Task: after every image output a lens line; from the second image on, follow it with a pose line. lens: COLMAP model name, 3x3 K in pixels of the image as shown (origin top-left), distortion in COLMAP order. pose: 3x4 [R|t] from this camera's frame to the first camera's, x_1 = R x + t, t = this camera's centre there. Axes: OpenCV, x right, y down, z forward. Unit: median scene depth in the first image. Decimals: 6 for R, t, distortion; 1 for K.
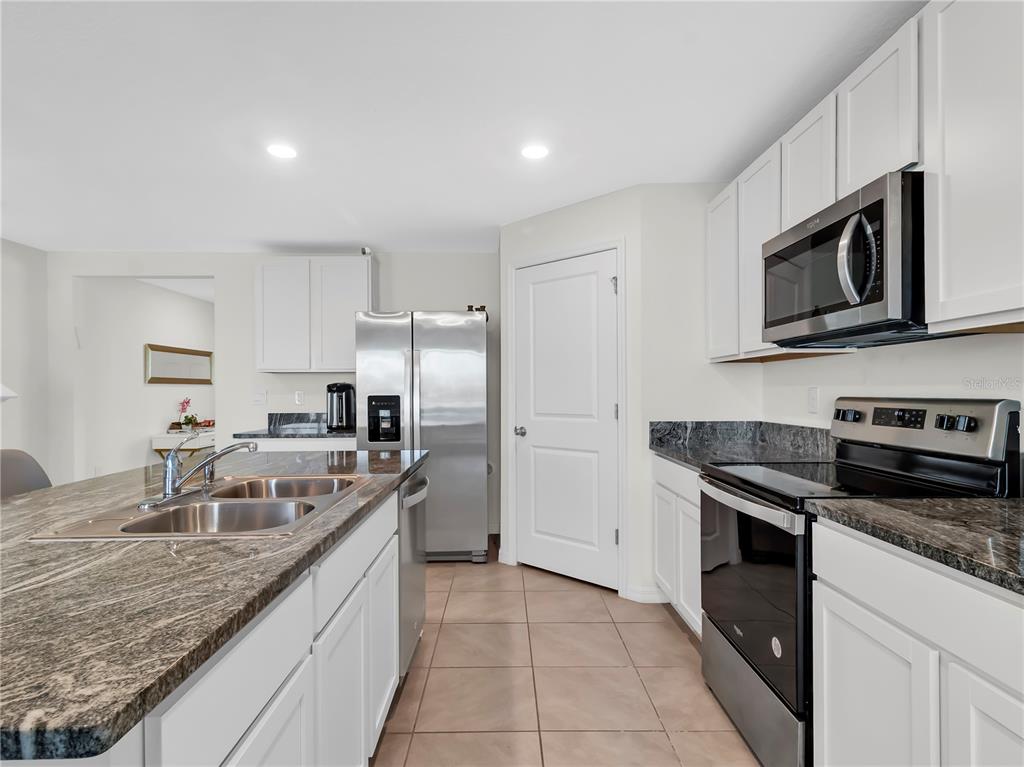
lens RADIAL K [[531.2, 0, 525.8], [0, 531.2, 389.3], [0, 0, 1]] dist [0.000735, 0.000933]
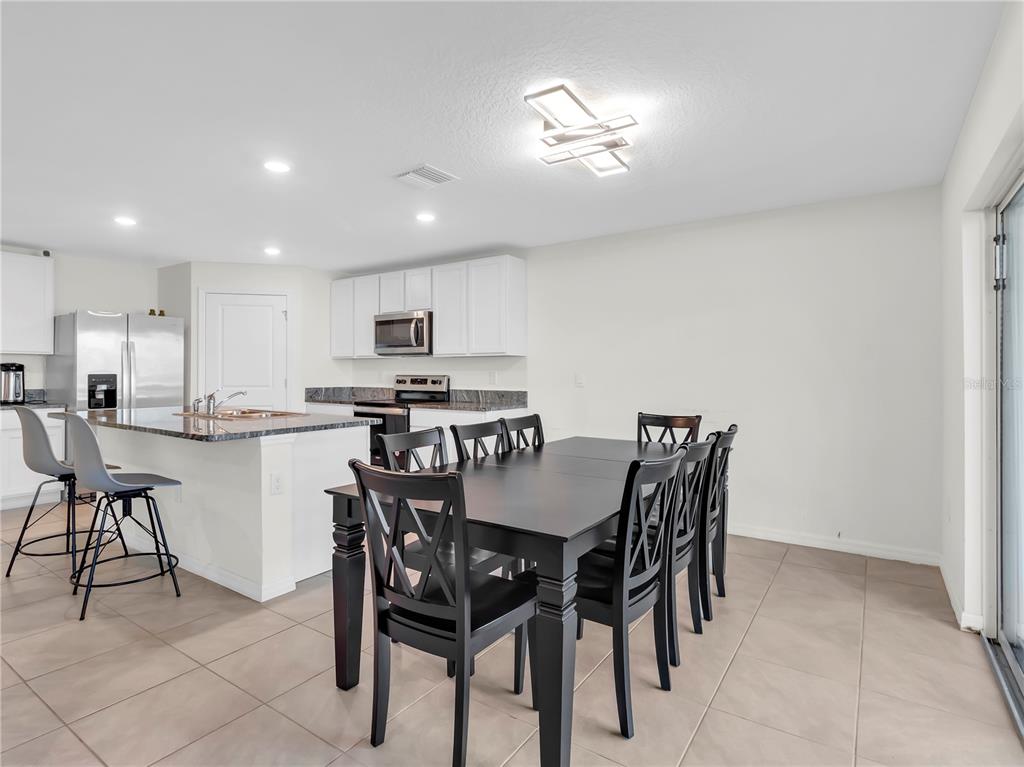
lens RADIAL K [[531.2, 0, 512.9], [0, 531.2, 379.4], [0, 0, 1]] dist [0.000735, 0.000933]
pose [[0.572942, -0.003642, 0.819588, -0.778421], [-0.008044, 0.999917, 0.010066, 0.003279], [-0.819557, -0.012360, 0.572865, -0.622768]]
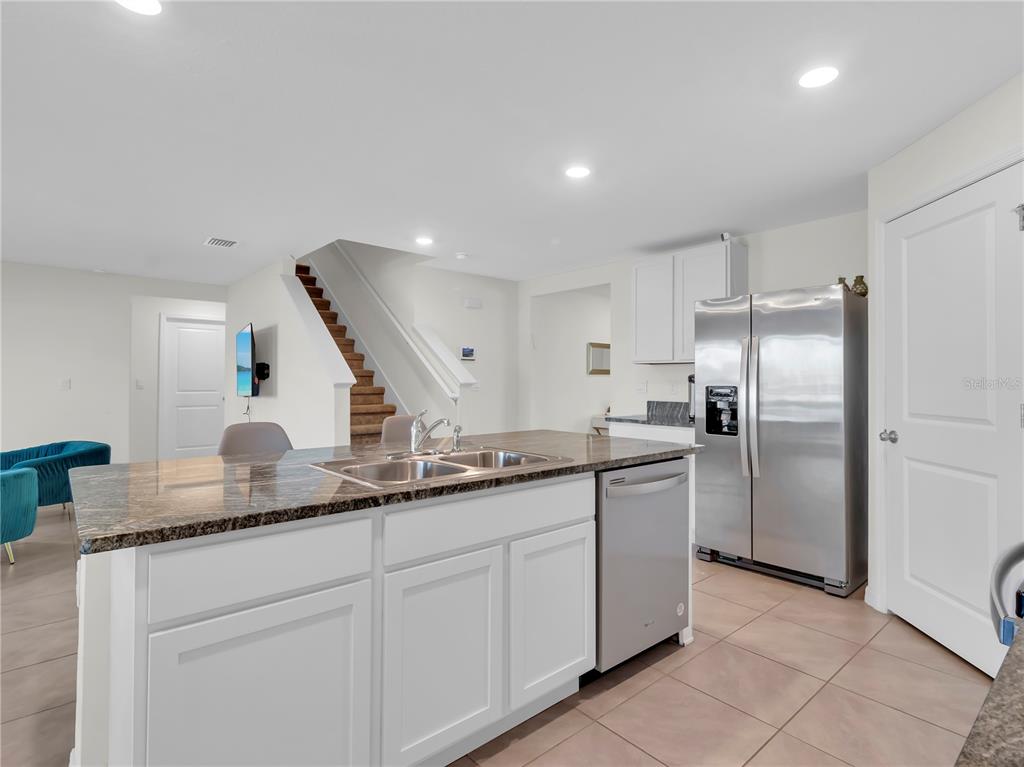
lens RADIAL K [[531.2, 0, 525.4], [0, 531.2, 368.5], [0, 0, 1]] dist [0.000735, 0.000933]
pose [[0.646420, -0.010823, -0.762905, 0.234852], [-0.004490, 0.999828, -0.017988, -0.001385], [0.762969, 0.015053, 0.646260, 0.116470]]
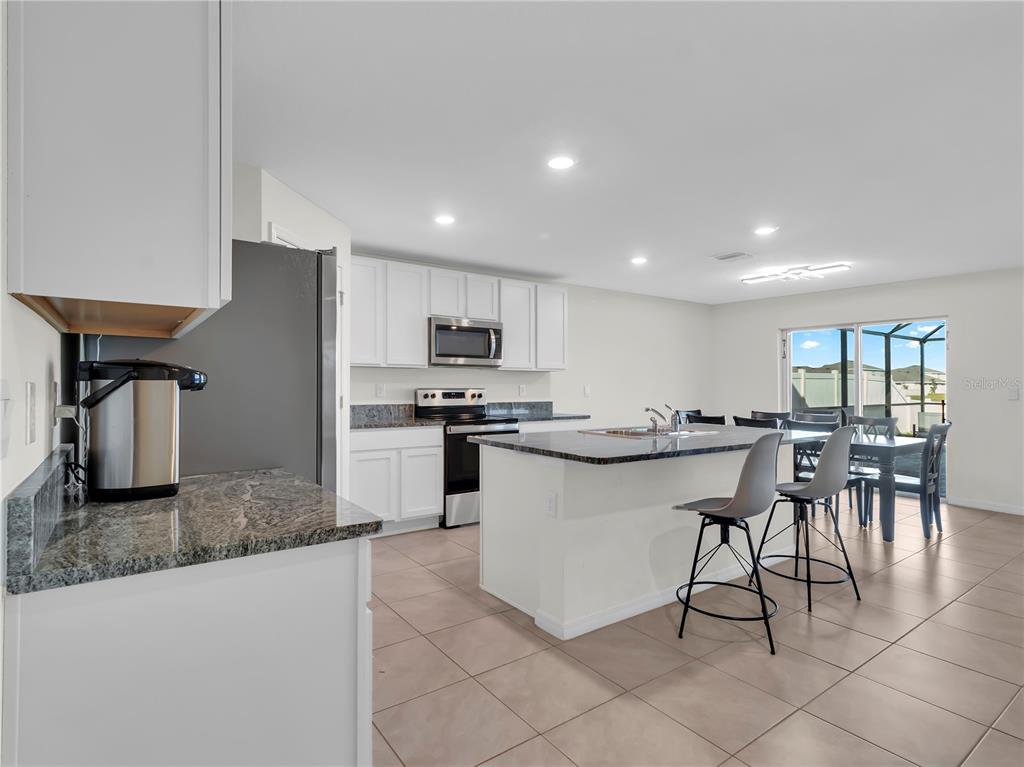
lens RADIAL K [[531.2, 0, 514.4], [0, 531.2, 386.1], [0, 0, 1]] dist [0.000735, 0.000933]
pose [[-0.573087, -0.000977, 0.819494, -0.906547], [-0.007267, 0.999966, -0.003890, 0.007005], [-0.819462, -0.008184, -0.573075, 1.207693]]
